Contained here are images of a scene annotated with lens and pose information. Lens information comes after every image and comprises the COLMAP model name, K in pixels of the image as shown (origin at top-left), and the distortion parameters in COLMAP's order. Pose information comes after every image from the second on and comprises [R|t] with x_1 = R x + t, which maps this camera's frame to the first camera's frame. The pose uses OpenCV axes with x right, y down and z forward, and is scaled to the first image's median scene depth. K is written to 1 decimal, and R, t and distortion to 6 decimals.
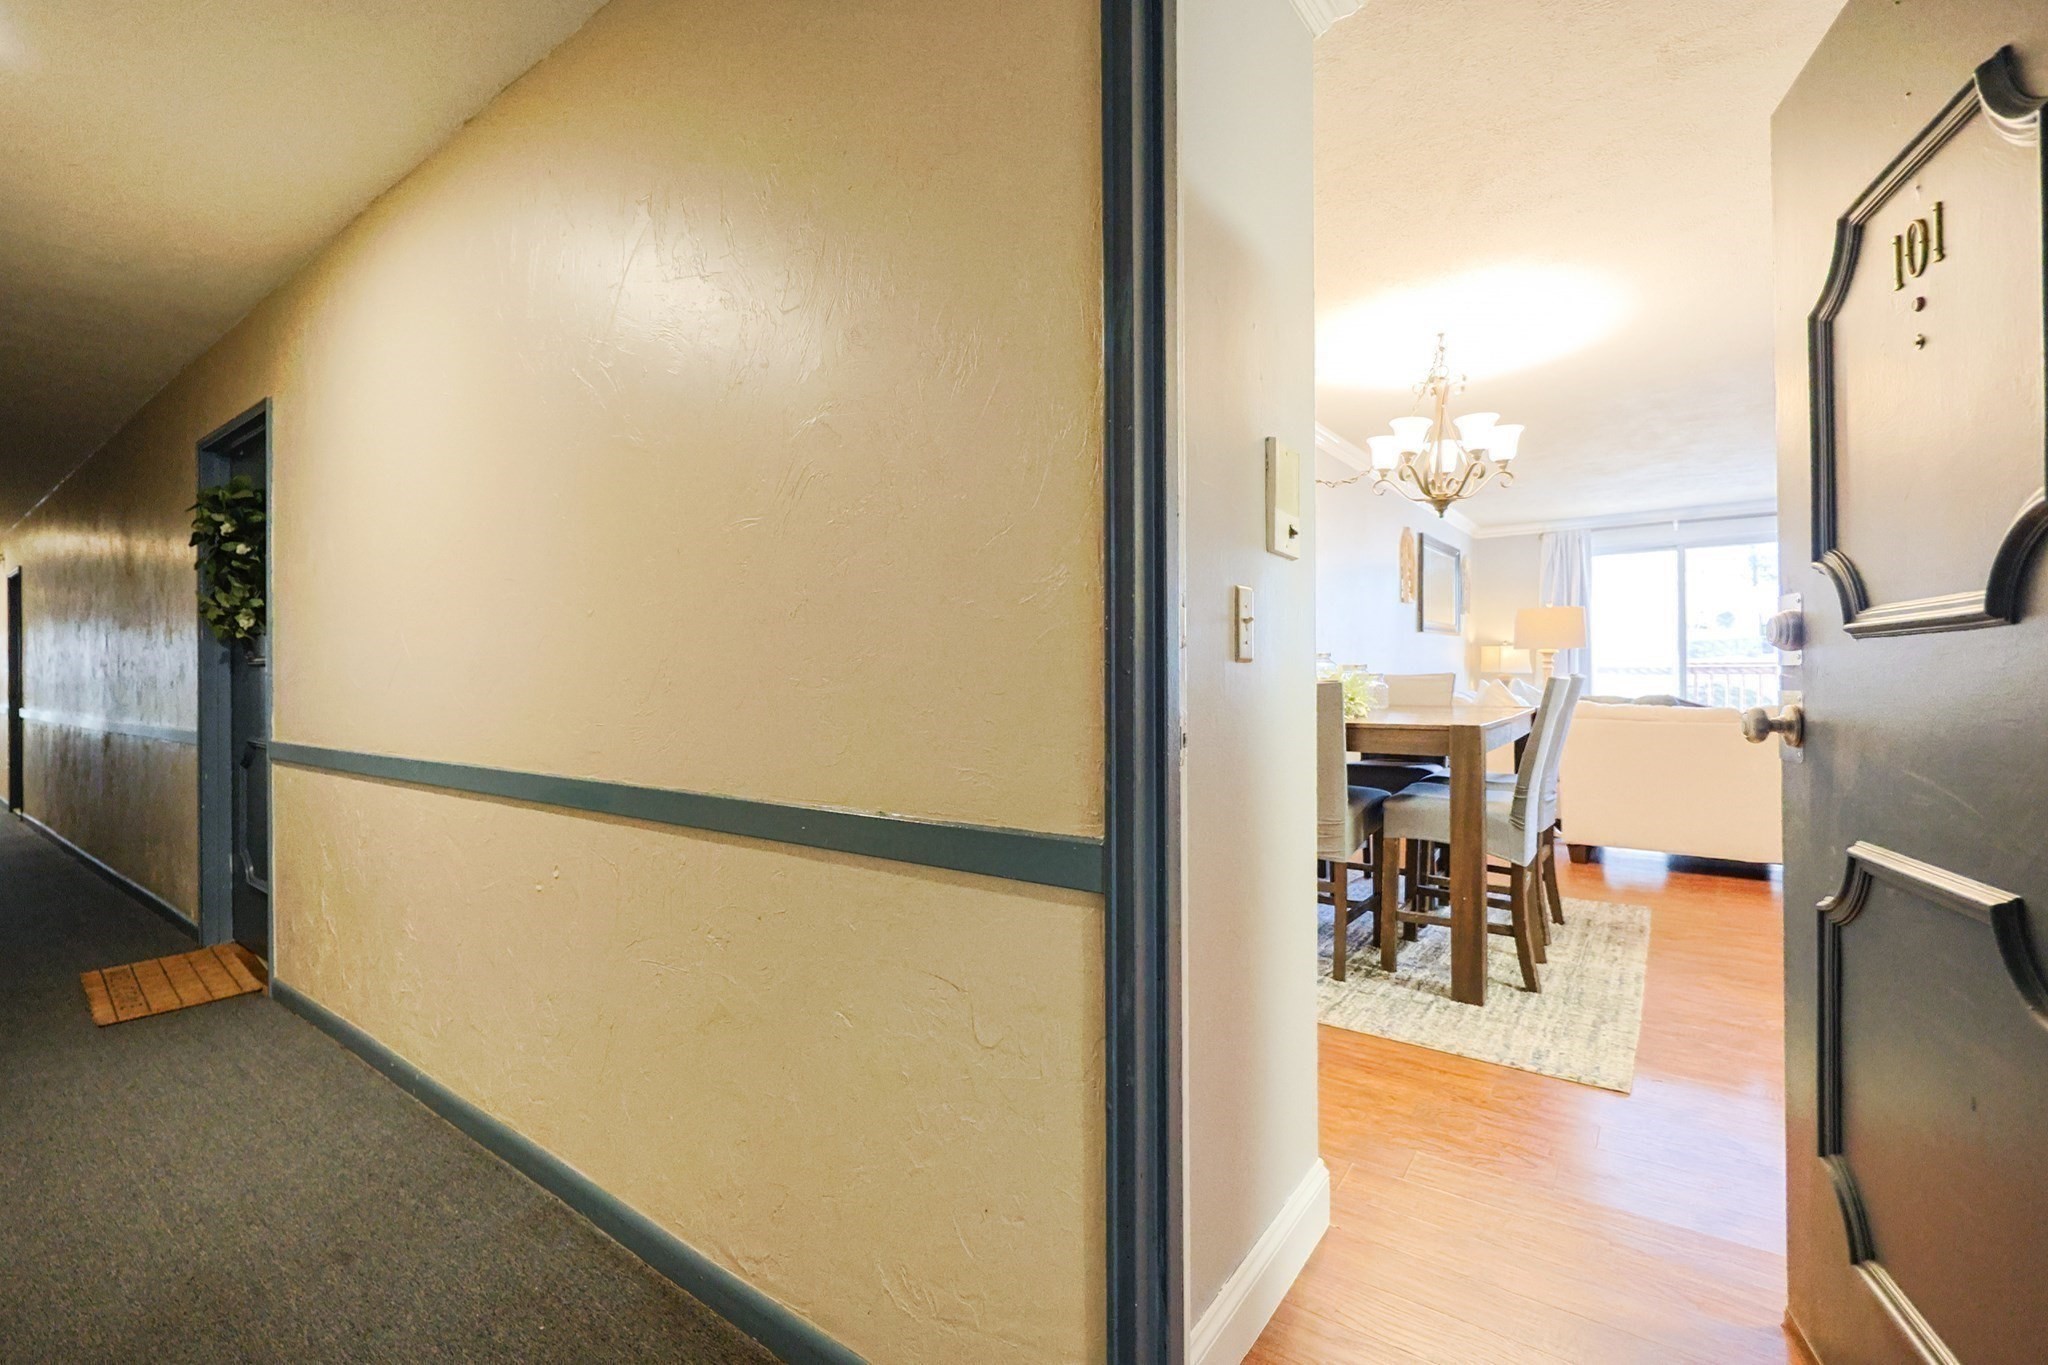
lens RADIAL K [[880.4, 0, 1033.8], [0, 880.4, 670.2], [0, 0, 1]] dist [0.008624, 0.000114]
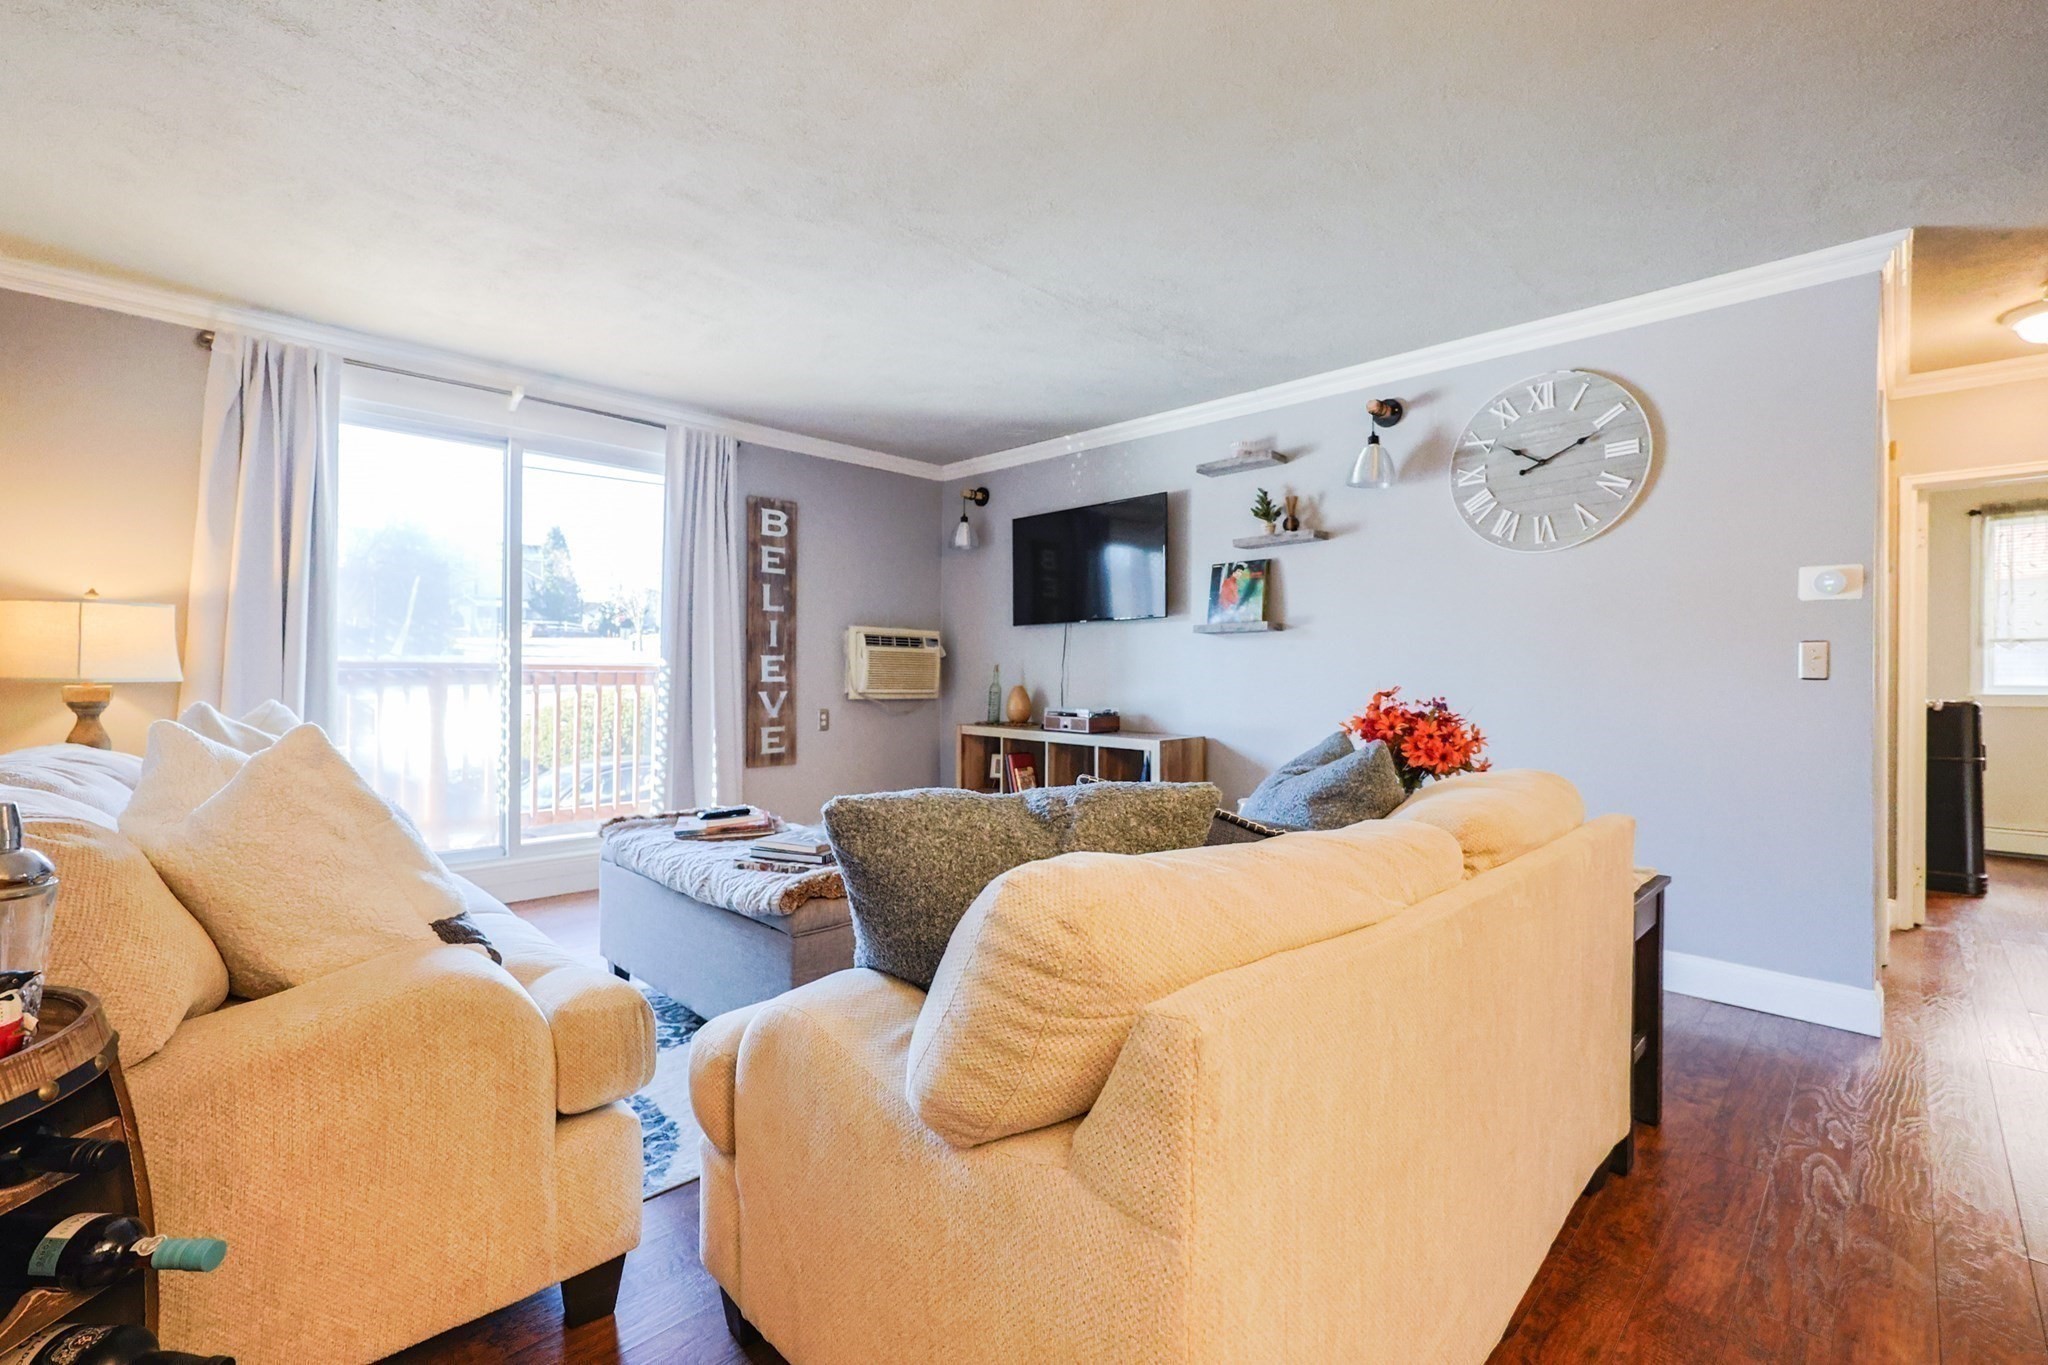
lens RADIAL K [[876.4, 0, 1021.6], [0, 876.4, 677.1], [0, 0, 1]] dist [0.000583, -0.000111]
pose [[0.158699, 0.008703, 0.987289, 0.592951], [-0.013591, 0.999886, -0.006630, -0.003164], [-0.987234, -0.012366, 0.158799, 1.386986]]
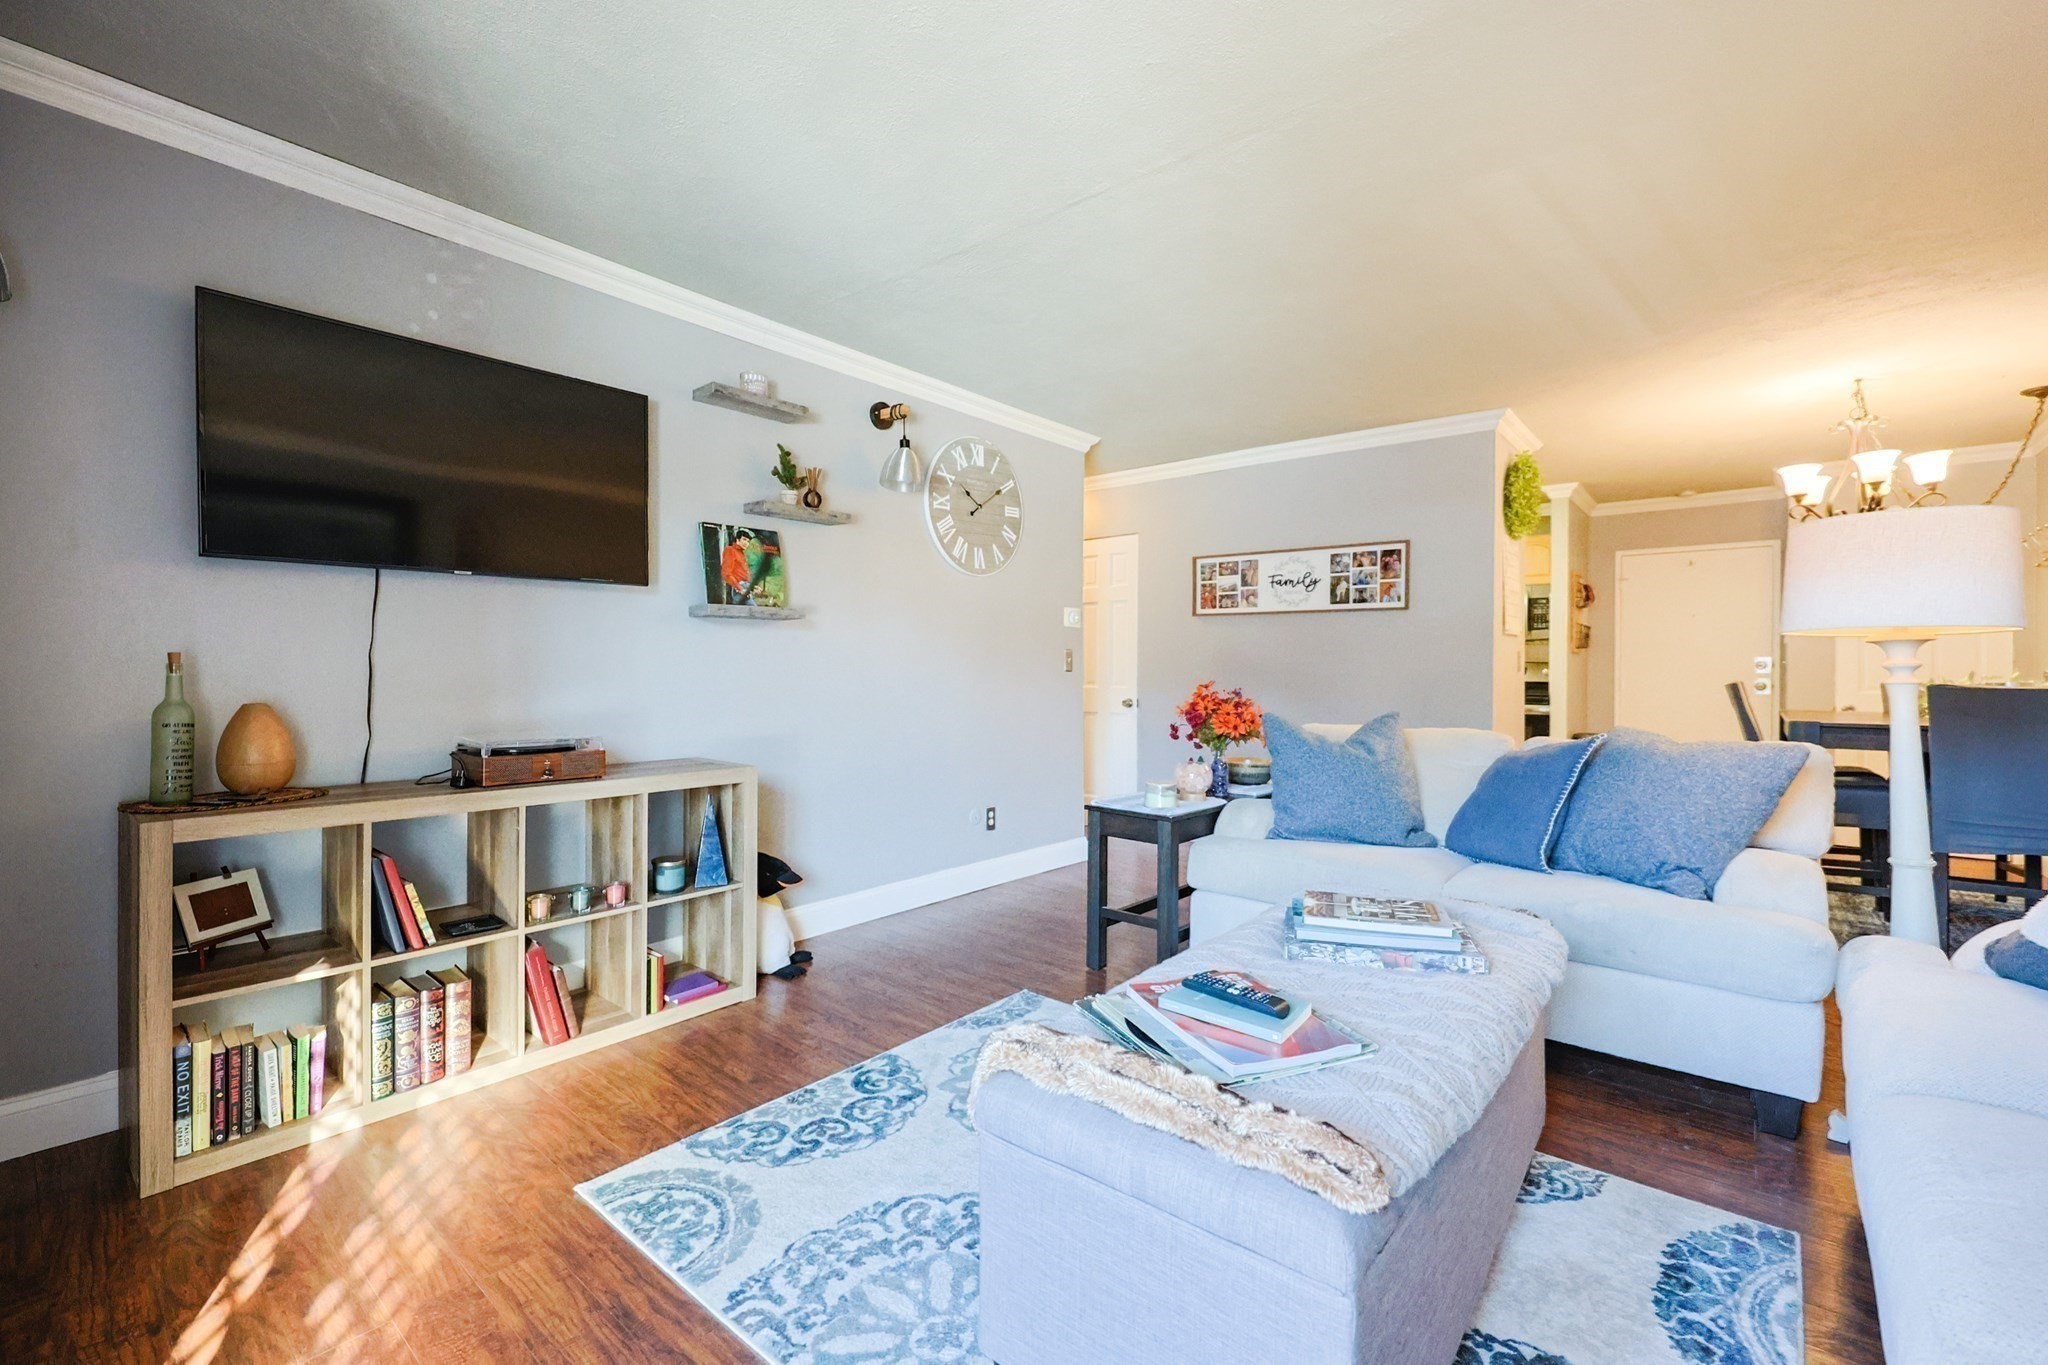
lens RADIAL K [[880.4, 0, 1033.8], [0, 880.4, 670.2], [0, 0, 1]] dist [0.008624, 0.000114]
pose [[-0.998165, 0.007408, 0.060098, 1.471240], [0.007348, 0.999972, -0.001222, -0.016847], [-0.060106, -0.000778, -0.998192, 2.220623]]
